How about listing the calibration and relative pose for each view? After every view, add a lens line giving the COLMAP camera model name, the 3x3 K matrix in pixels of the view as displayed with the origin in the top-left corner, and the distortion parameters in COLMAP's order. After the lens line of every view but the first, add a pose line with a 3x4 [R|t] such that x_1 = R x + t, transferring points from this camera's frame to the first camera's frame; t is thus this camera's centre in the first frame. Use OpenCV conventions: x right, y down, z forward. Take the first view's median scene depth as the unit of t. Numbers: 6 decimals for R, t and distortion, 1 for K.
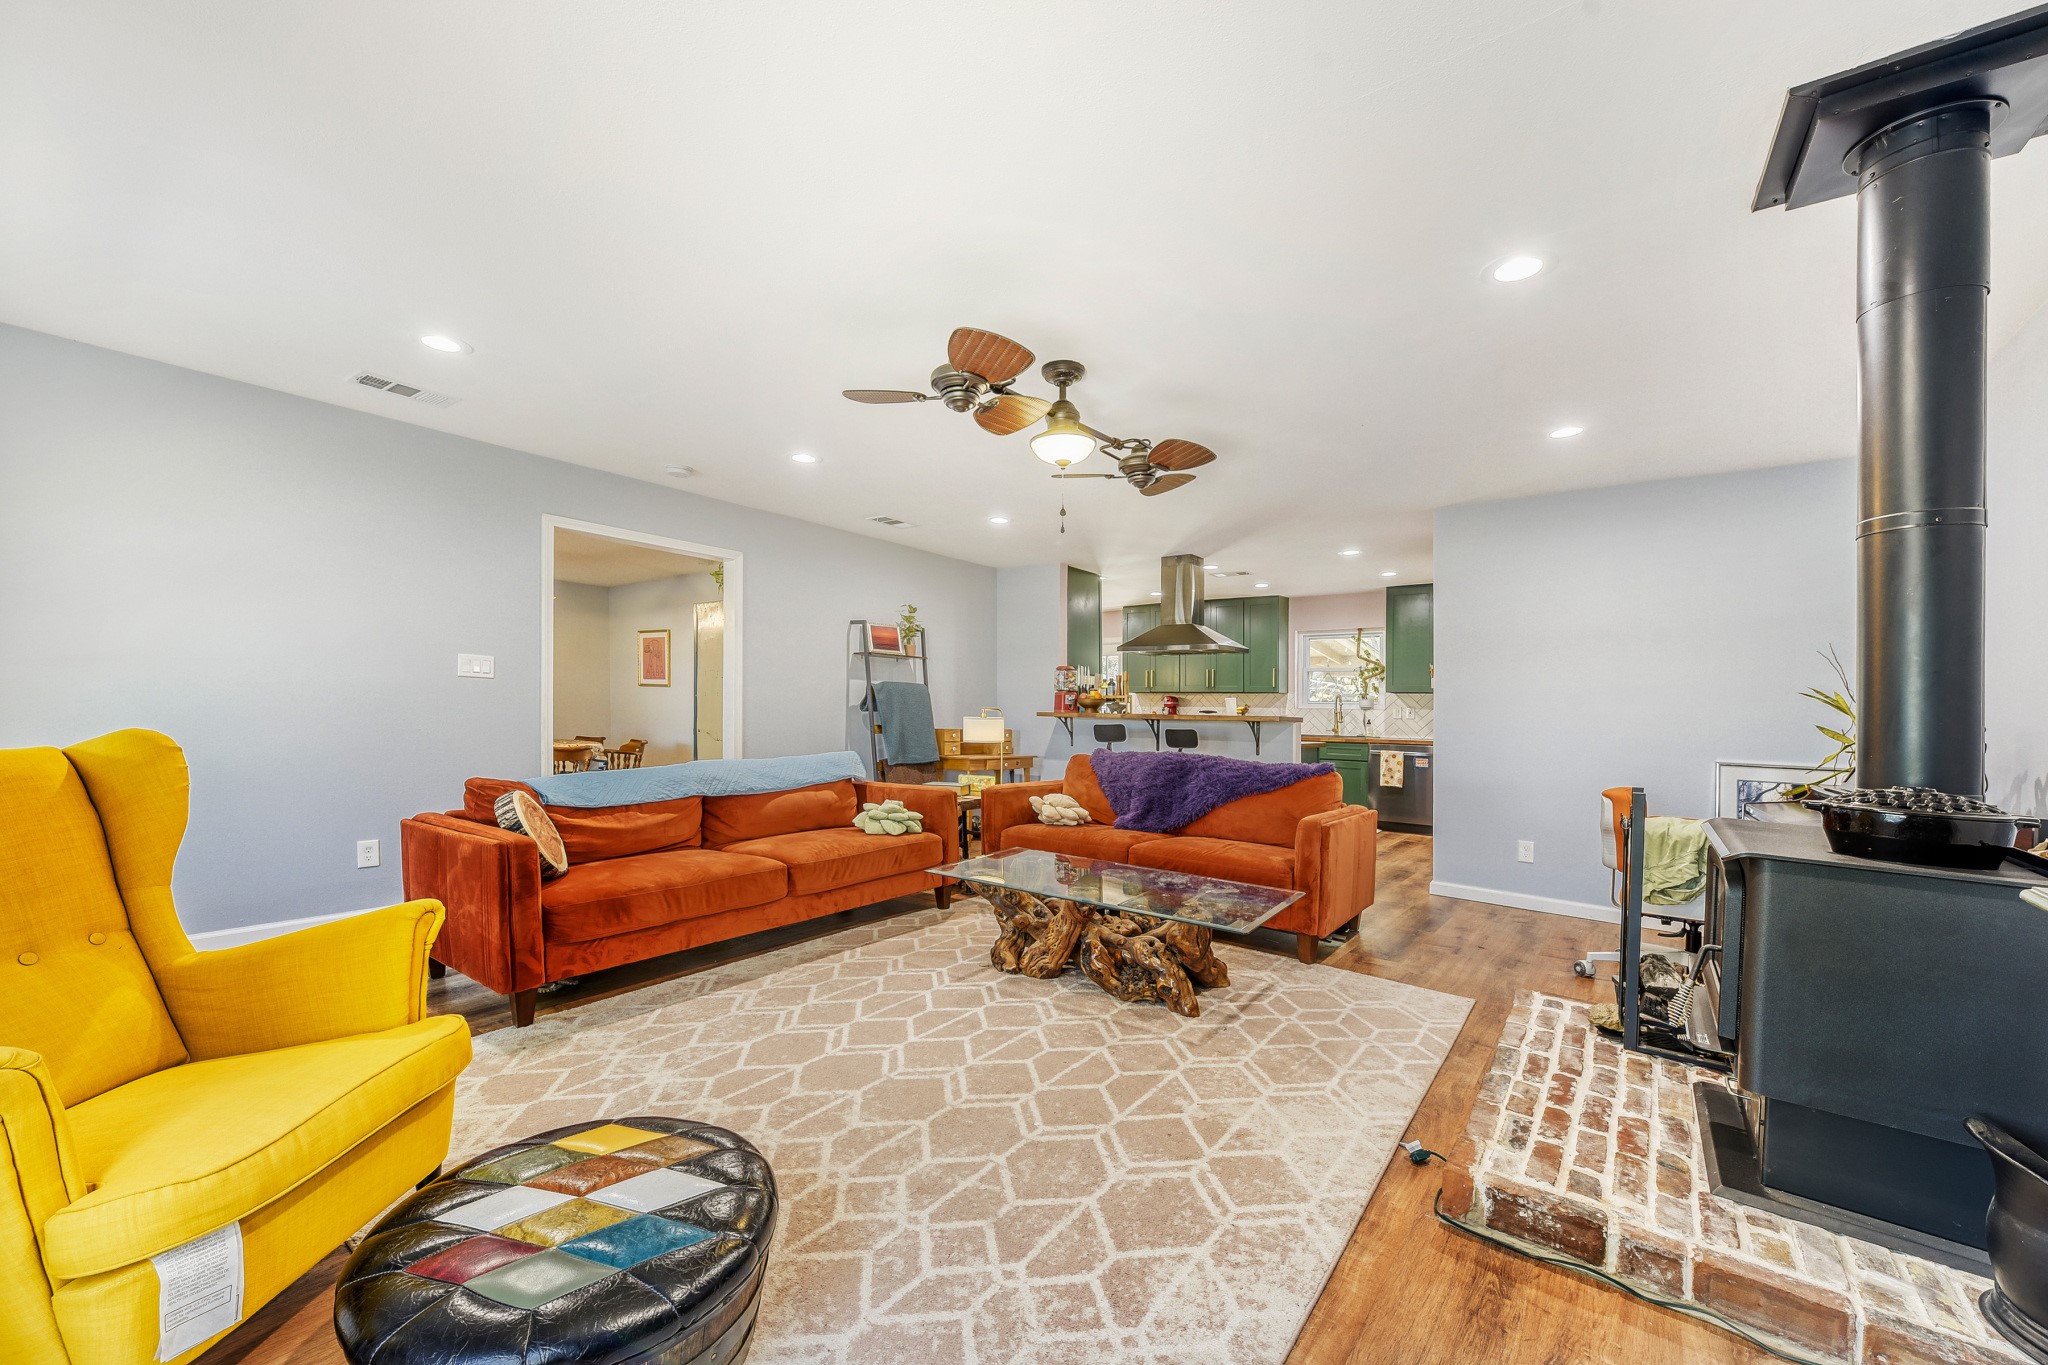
lens RADIAL K [[755.7, 0, 1024.0], [0, 755.7, 682.5], [0, 0, 1]] dist [0.012998, -0.000036]
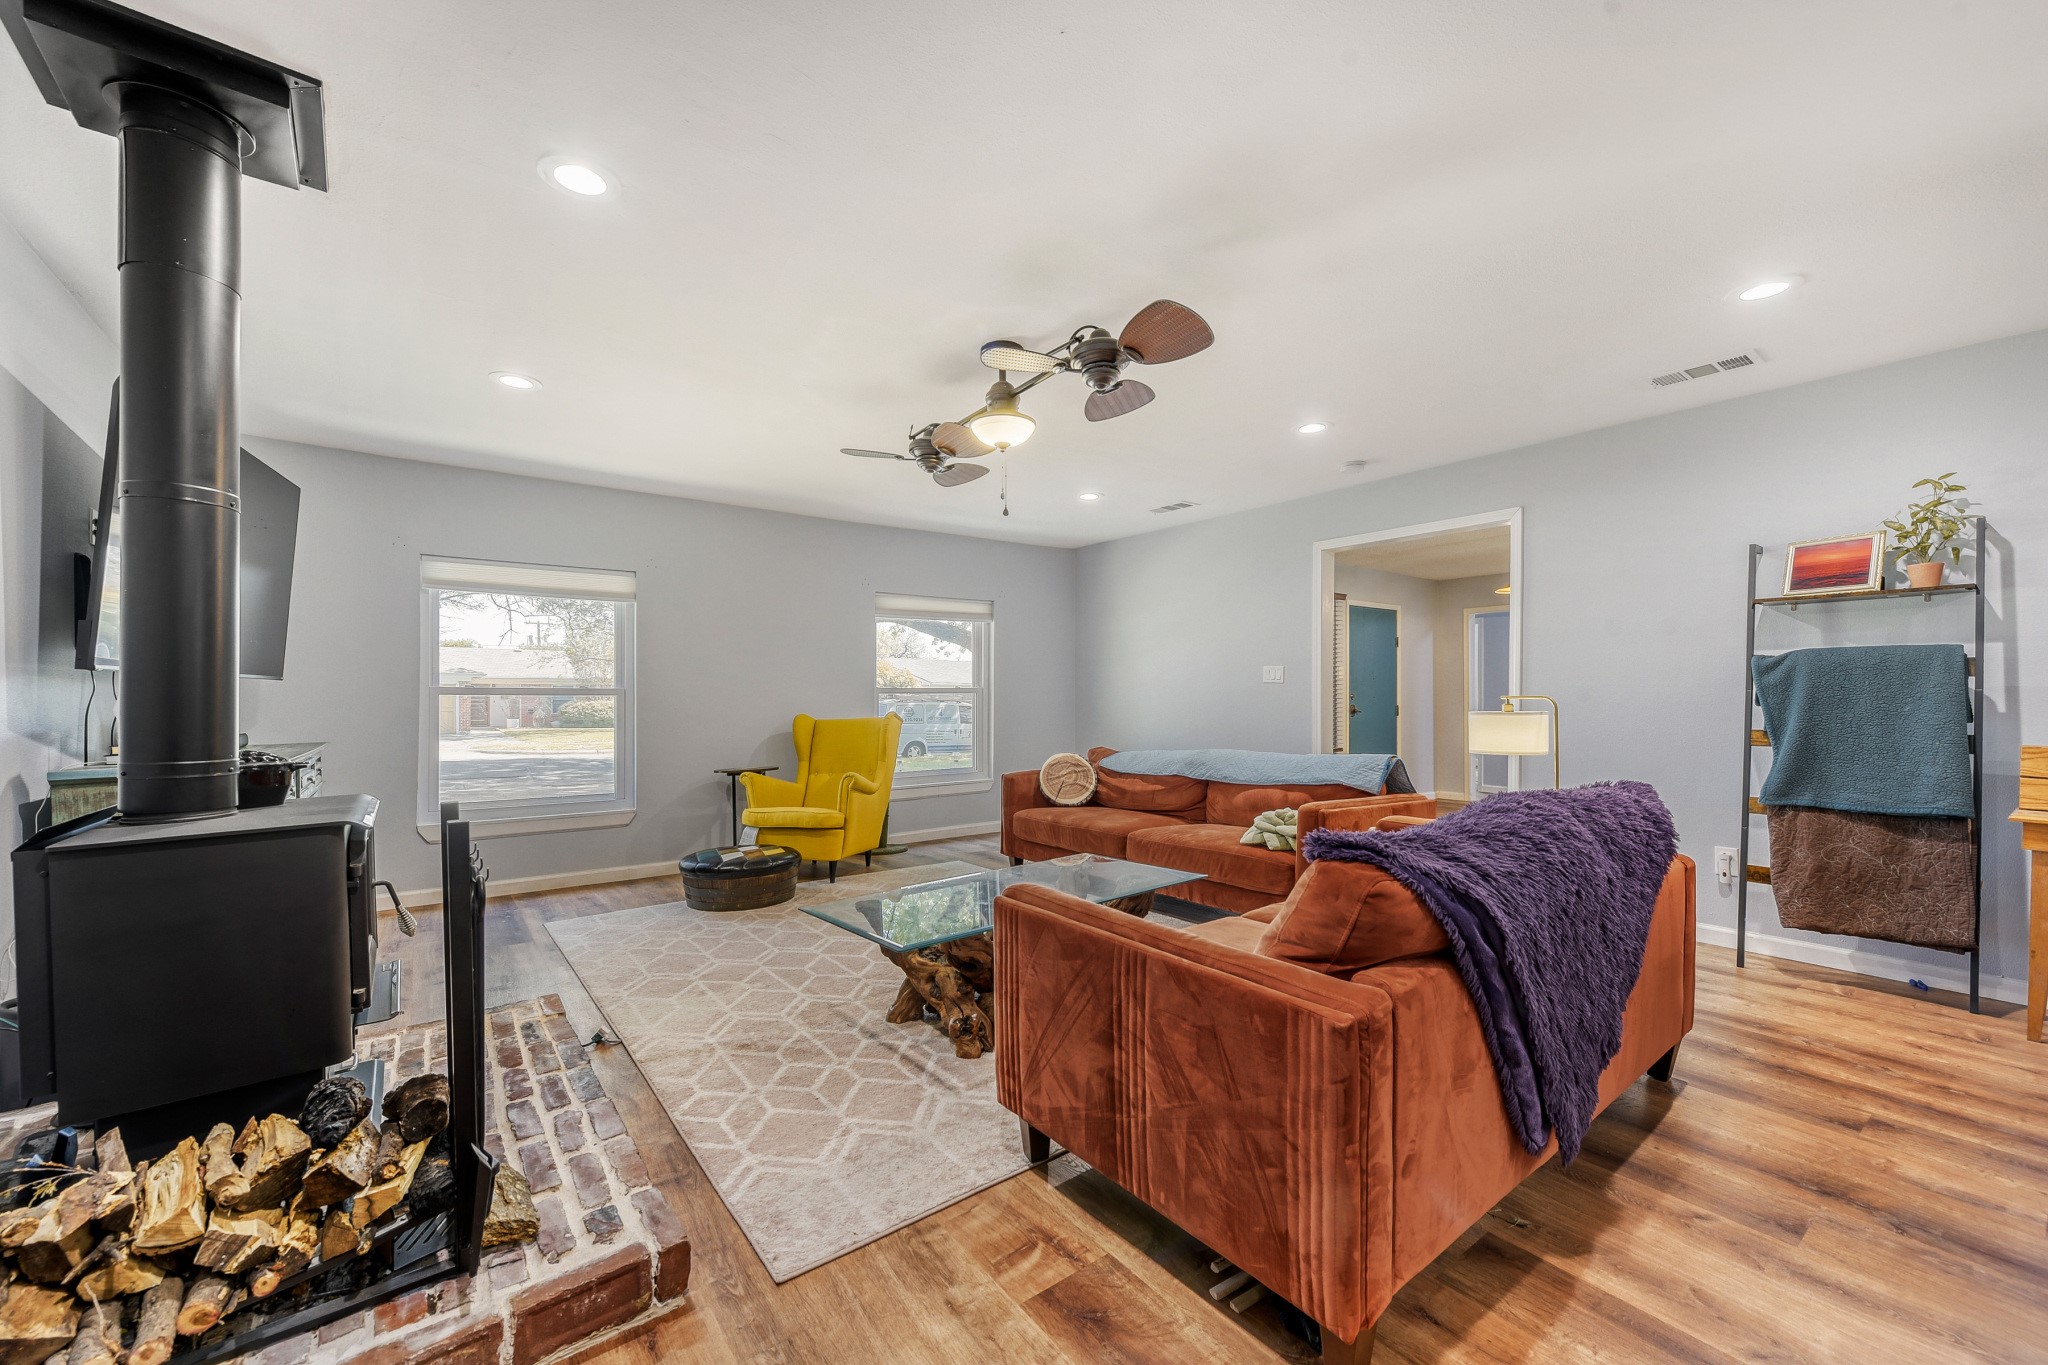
lens RADIAL K [[804.4, 0, 1025.1], [0, 804.4, 693.7], [0, 0, 1]] dist [0.000522, 0.000010]
pose [[-0.237941, -0.025603, -0.970942, 1.286511], [0.031647, 0.998917, -0.034096, 0.081998], [0.970764, -0.038841, -0.236873, 1.561004]]
